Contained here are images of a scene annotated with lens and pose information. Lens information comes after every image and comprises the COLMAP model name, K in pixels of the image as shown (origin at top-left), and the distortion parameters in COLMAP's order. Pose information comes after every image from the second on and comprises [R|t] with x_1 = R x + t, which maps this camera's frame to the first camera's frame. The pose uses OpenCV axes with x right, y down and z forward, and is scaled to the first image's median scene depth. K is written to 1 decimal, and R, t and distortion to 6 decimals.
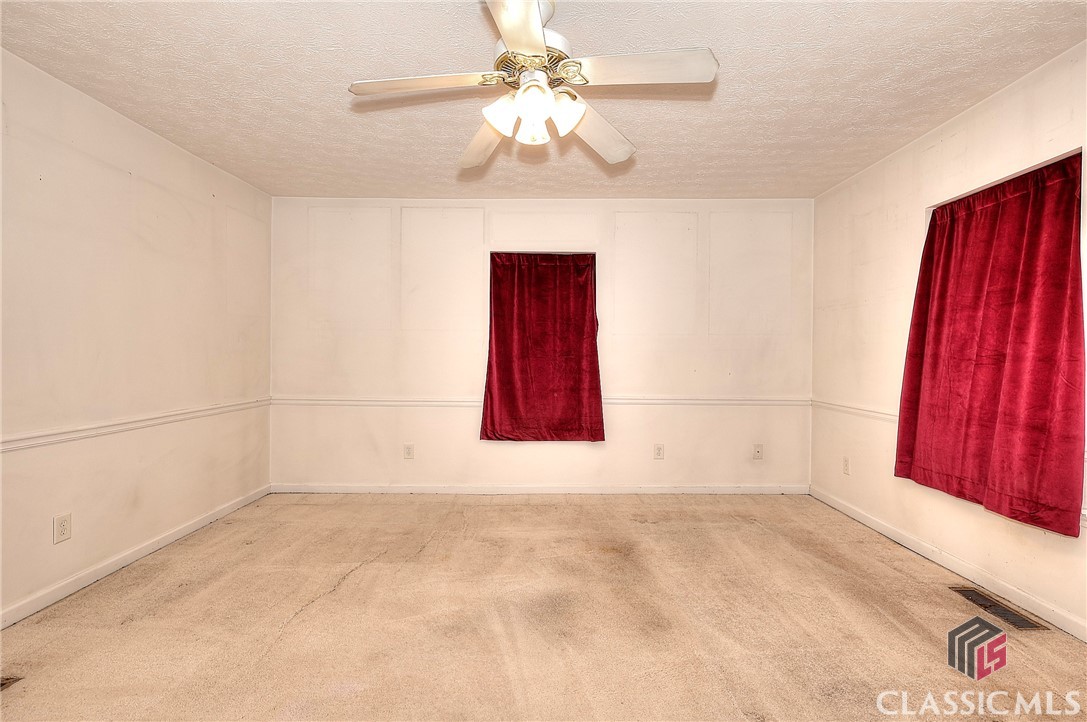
lens RADIAL K [[496.4, 0, 543.5], [0, 496.4, 361.0], [0, 0, 1]] dist [-0.004070, -0.000472]
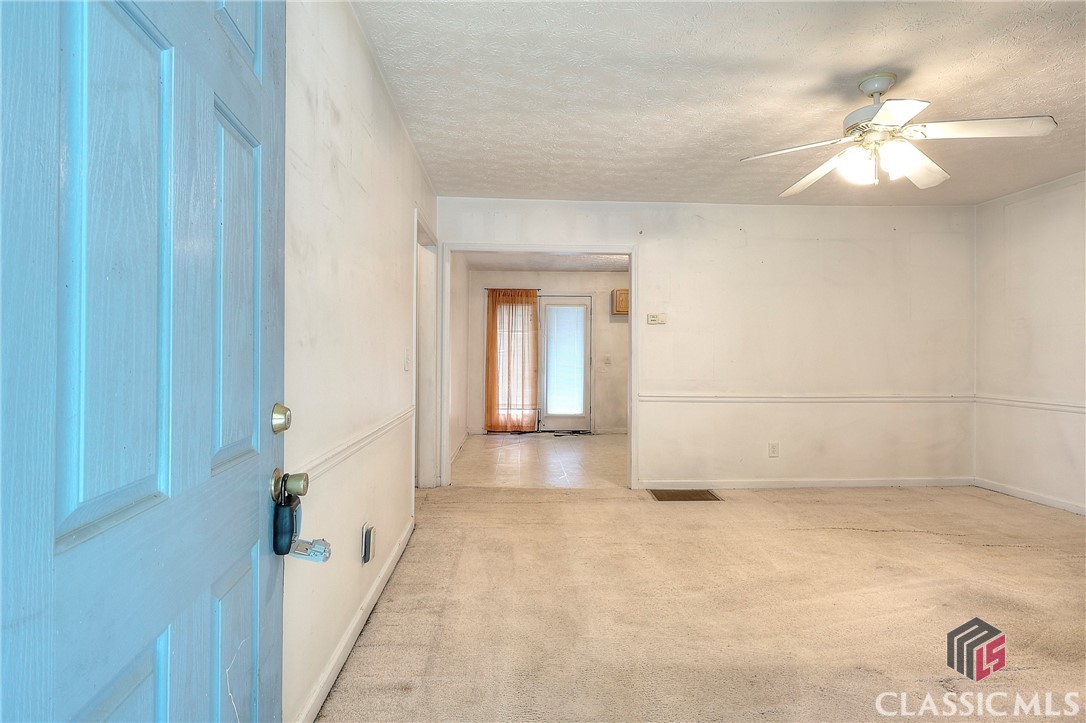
lens RADIAL K [[581.6, 0, 543.0], [0, 581.6, 361.5], [0, 0, 1]] dist [-0.001388, -0.000419]
pose [[0.060619, 0.005089, -0.998148, 0.948744], [-0.010071, 0.999939, 0.004486, 0.008410], [0.998110, 0.009780, 0.060667, 0.010892]]
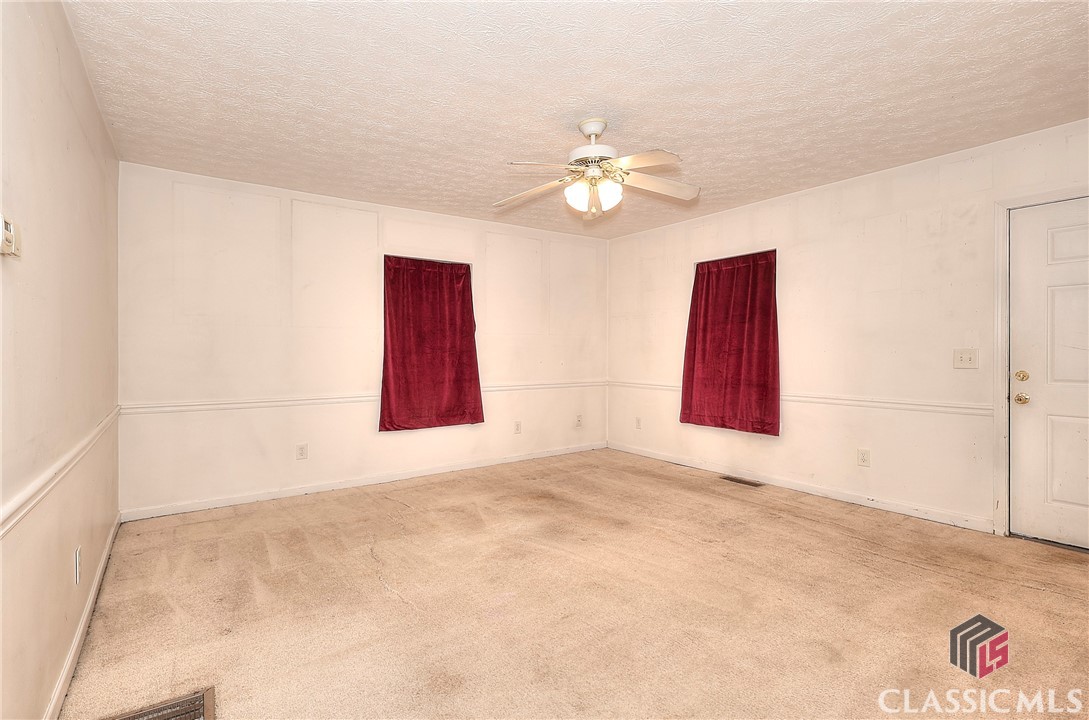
lens RADIAL K [[503.0, 0, 544.5], [0, 503.0, 360.0], [0, 0, 1]] dist [0.001960, 0.000393]
pose [[0.817250, -0.018054, 0.576000, -0.677776], [0.013674, 0.999835, 0.011937, -0.003574], [-0.576121, -0.001880, 0.817362, -0.119923]]
